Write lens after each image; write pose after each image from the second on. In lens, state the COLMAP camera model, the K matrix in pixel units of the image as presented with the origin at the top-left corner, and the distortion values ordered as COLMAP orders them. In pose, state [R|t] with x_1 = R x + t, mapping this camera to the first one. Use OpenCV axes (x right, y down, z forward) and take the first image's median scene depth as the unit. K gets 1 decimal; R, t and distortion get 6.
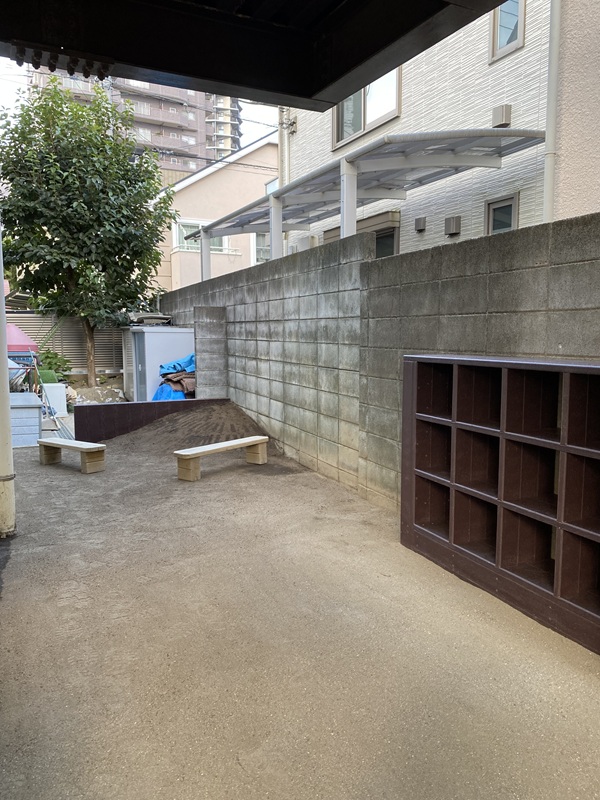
lens RADIAL K [[613.4, 0, 301.1], [0, 613.4, 399.9], [0, 0, 1]] dist [0.001246, -0.001516]
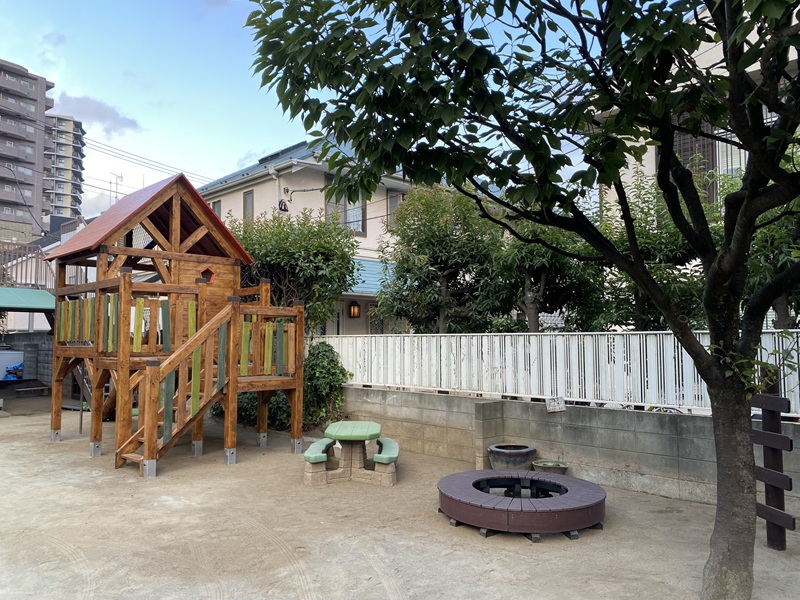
lens RADIAL K [[613.4, 0, 398.7], [0, 613.4, 298.6], [0, 0, 1]] dist [0.001246, -0.001516]
pose [[0.927848, 0.025393, 0.372093, 0.033099], [0.042832, 0.983823, -0.173947, 0.018200], [-0.370491, 0.177334, 0.911751, -0.202243]]
